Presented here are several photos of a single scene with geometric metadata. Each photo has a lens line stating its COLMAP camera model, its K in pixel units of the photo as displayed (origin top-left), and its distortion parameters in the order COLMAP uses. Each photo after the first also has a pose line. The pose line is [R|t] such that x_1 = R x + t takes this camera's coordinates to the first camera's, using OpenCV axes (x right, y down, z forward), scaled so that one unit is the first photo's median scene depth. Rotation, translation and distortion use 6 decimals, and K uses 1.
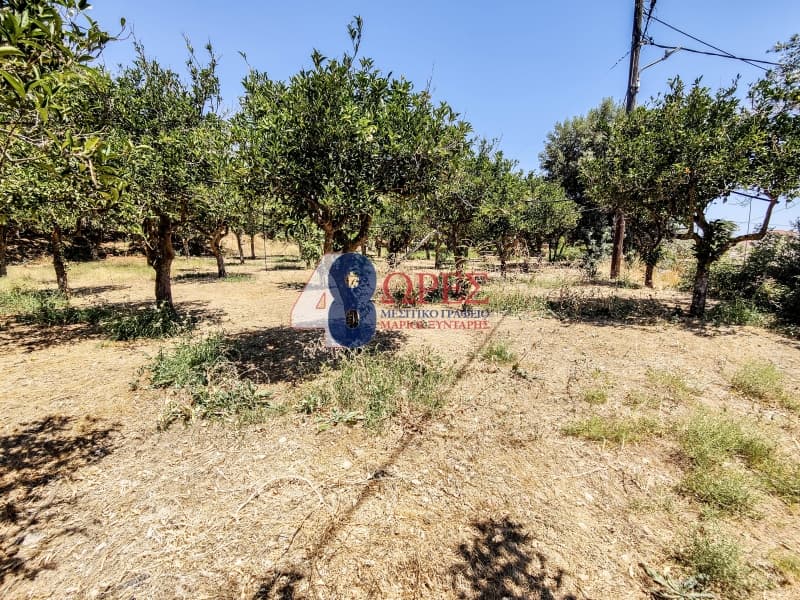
lens RADIAL K [[318.7, 0, 436.6], [0, 318.7, 308.6], [0, 0, 1]] dist [-0.029203, 0.000117]
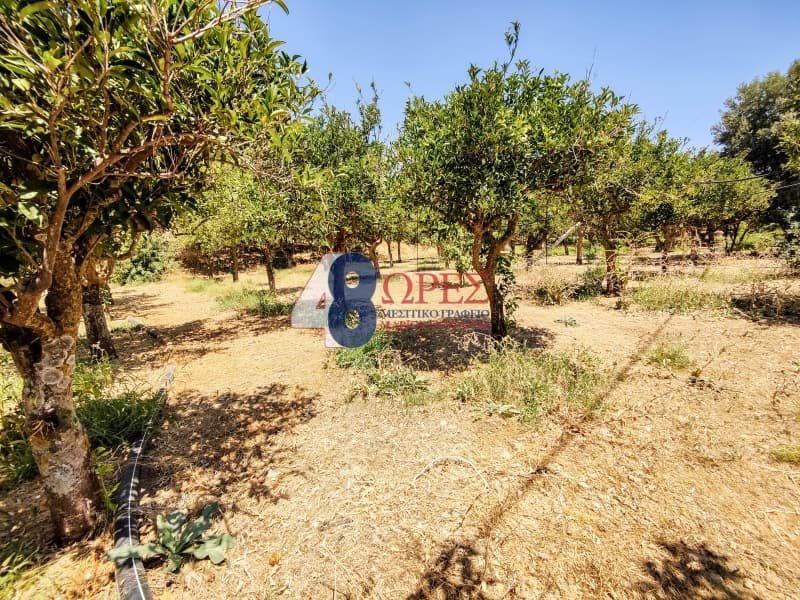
lens RADIAL K [[305.2, 0, 431.4], [0, 305.2, 307.8], [0, 0, 1]] dist [-0.031537, -0.000249]
pose [[0.936182, 0.009398, -0.351390, -0.131676], [-0.006805, 0.999940, 0.008613, 0.000029], [0.351450, -0.005672, 0.936190, -0.016541]]
